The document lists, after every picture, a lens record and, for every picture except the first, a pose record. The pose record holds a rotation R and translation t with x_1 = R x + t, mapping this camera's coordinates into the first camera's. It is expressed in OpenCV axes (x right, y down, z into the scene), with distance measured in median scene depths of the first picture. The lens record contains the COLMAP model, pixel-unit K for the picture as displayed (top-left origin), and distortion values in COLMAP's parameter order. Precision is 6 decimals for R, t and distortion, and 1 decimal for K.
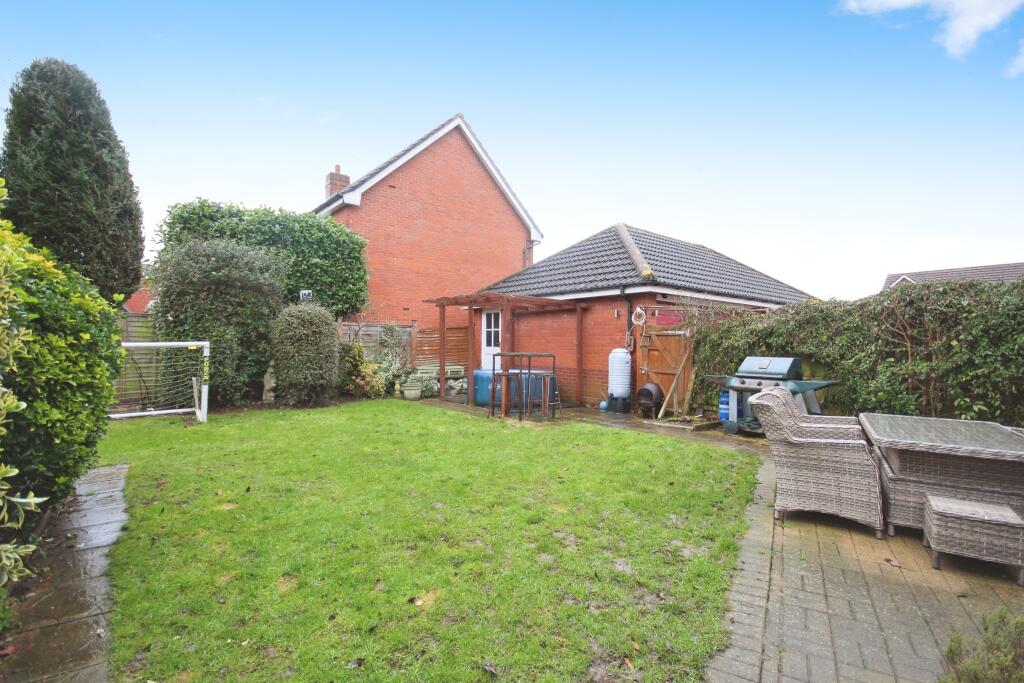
lens RADIAL K [[474.3, 0, 516.9], [0, 474.3, 334.3], [0, 0, 1]] dist [0.006401, 0.000246]
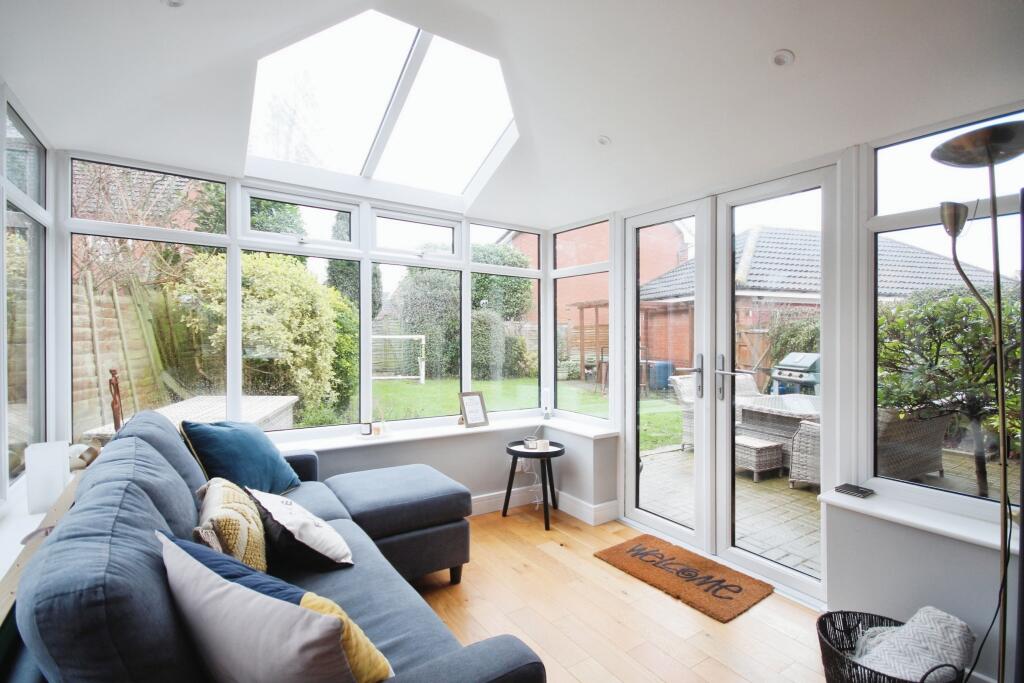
lens RADIAL K [[474.3, 0, 512.9], [0, 474.3, 341.7], [0, 0, 1]] dist [0.006401, 0.000246]
pose [[0.893147, 0.014867, -0.449519, 0.308615], [-0.000876, 0.999509, 0.031315, -0.012197], [0.449764, -0.027575, 0.892722, -0.279401]]
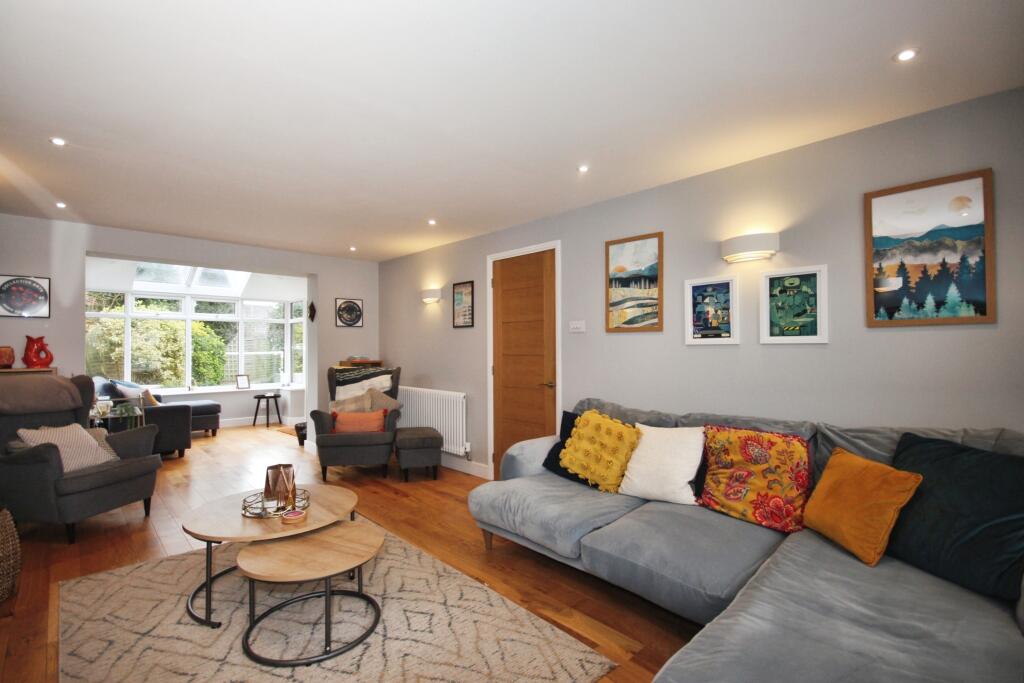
lens RADIAL K [[474.3, 0, 506.2], [0, 474.3, 341.4], [0, 0, 1]] dist [0.006401, 0.000246]
pose [[0.951994, -0.015622, -0.305718, 2.216744], [0.017148, 0.999850, 0.002307, -0.023614], [0.305636, -0.007439, 0.952119, -1.576113]]
